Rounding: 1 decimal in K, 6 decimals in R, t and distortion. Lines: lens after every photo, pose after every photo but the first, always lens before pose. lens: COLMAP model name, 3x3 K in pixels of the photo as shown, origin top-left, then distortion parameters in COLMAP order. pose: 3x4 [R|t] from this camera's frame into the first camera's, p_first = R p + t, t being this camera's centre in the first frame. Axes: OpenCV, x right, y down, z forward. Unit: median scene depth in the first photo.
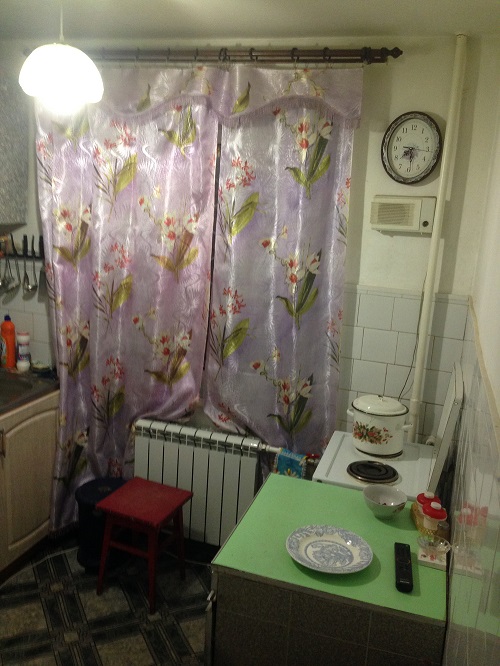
lens RADIAL K [[613.9, 0, 250.2], [0, 613.9, 332.4], [0, 0, 1]] dist [-0.043843, 0.000000]
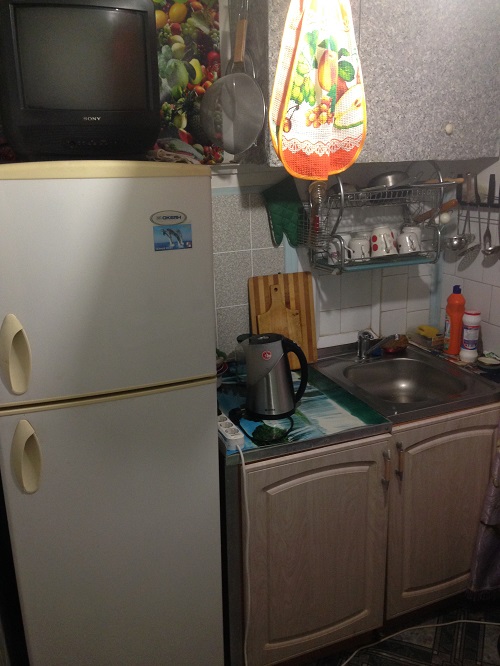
lens RADIAL K [[613.9, 0, 249.8], [0, 613.9, 335.3], [0, 0, 1]] dist [-0.043843, 0.000000]
pose [[0.667532, 0.131028, -0.732961, -0.015002], [-0.099779, 0.991257, 0.086331, -0.007124], [0.737865, 0.015505, 0.674770, 0.318704]]
